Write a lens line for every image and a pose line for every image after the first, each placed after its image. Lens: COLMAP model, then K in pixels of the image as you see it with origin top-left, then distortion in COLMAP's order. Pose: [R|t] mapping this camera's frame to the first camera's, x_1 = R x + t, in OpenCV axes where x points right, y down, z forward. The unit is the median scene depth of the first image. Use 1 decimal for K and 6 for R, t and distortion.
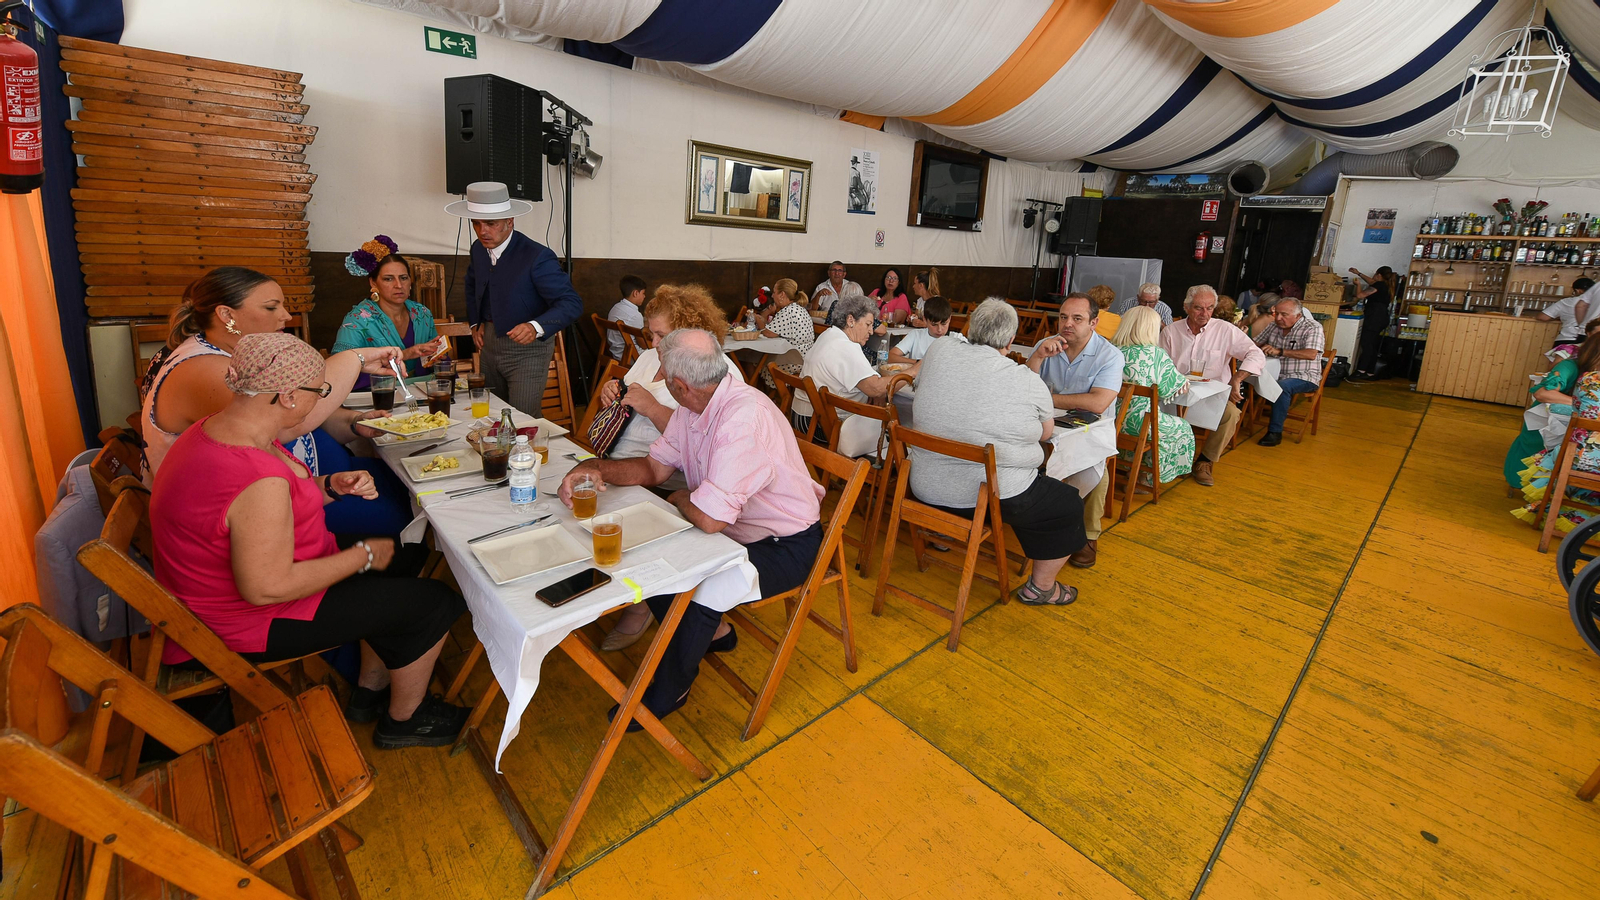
lens RADIAL K [[636.6, 0, 798.6], [0, 636.6, 364.4], [0, 0, 1]] dist [-0.009857, 0.000164]
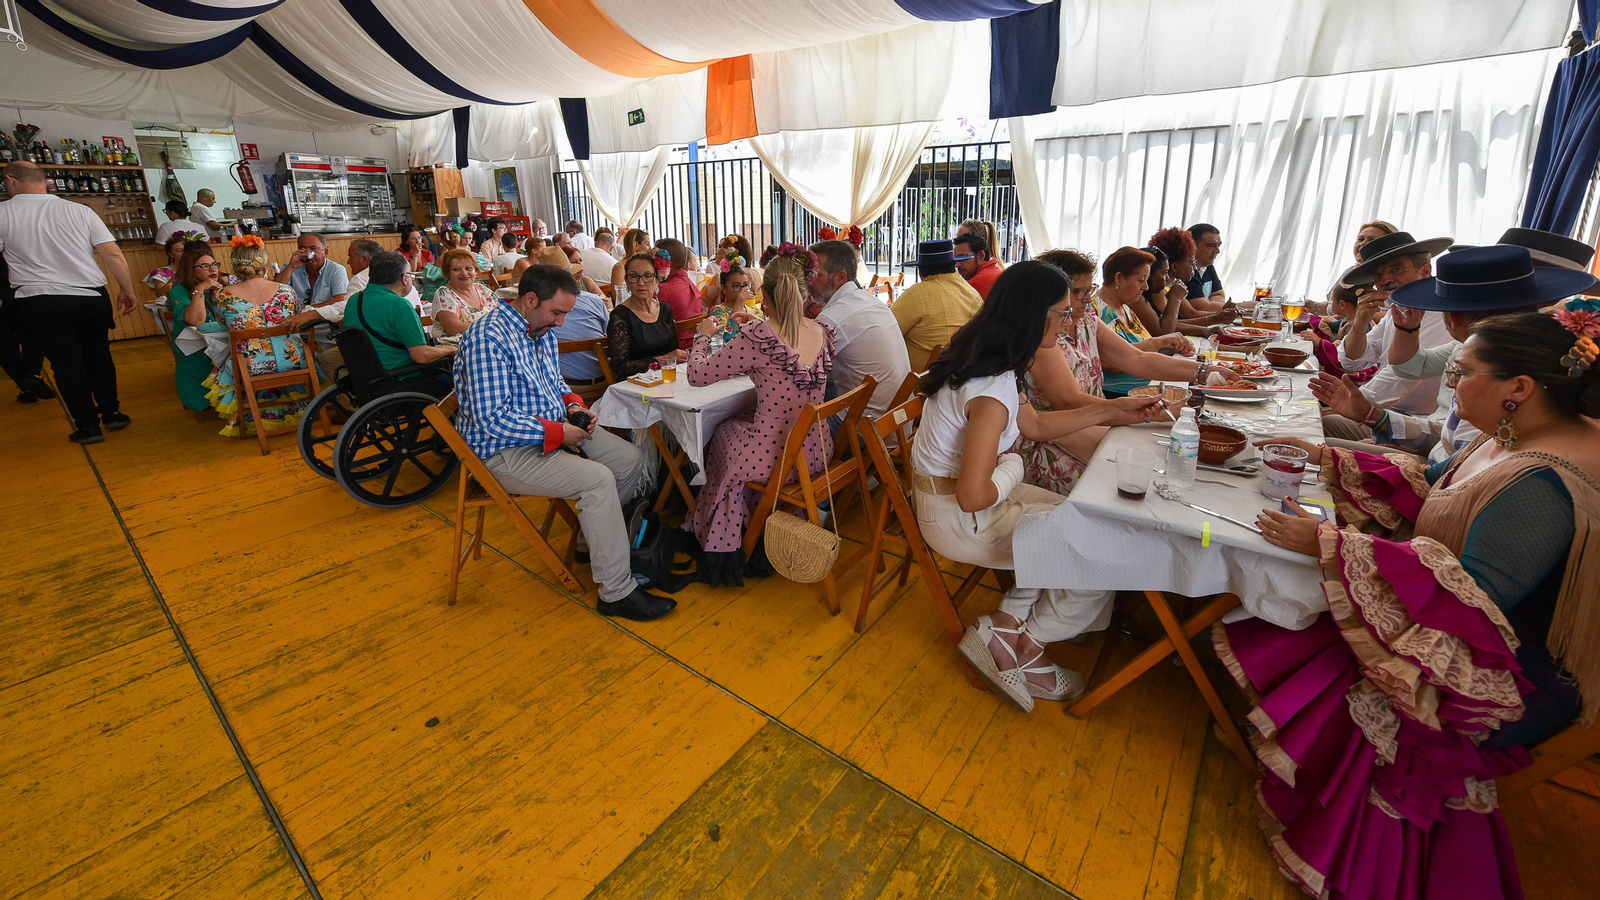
lens RADIAL K [[636.6, 0, 798.6], [0, 636.6, 364.4], [0, 0, 1]] dist [-0.009857, 0.000164]
pose [[-0.175071, -0.286055, 0.942084, 0.025434], [0.186825, 0.929825, 0.317051, -0.030725], [-0.966668, 0.231511, -0.109343, 0.220653]]
